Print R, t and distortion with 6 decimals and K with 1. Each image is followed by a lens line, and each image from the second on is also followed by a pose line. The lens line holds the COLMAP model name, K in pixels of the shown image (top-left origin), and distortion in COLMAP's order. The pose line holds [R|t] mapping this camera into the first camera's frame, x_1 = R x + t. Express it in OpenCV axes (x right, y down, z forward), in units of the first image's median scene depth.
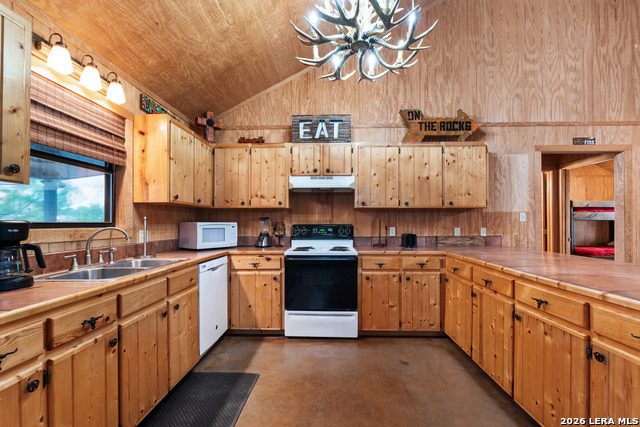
lens RADIAL K [[281.5, 0, 320.6], [0, 281.5, 219.2], [0, 0, 1]] dist [-0.010320, 0.001045]
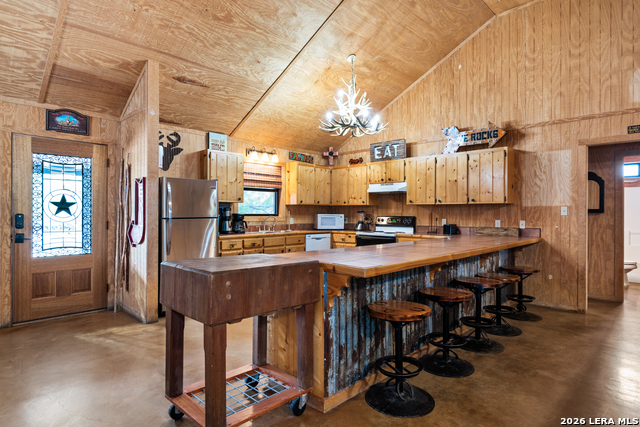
lens RADIAL K [[356.9, 0, 319.7], [0, 356.9, 212.0], [0, 0, 1]] dist [-0.002650, -0.001987]
pose [[0.739293, 0.002831, -0.673377, 0.955691], [0.003480, 0.999962, 0.008024, -0.017948], [0.673374, -0.008275, 0.739255, -0.589486]]
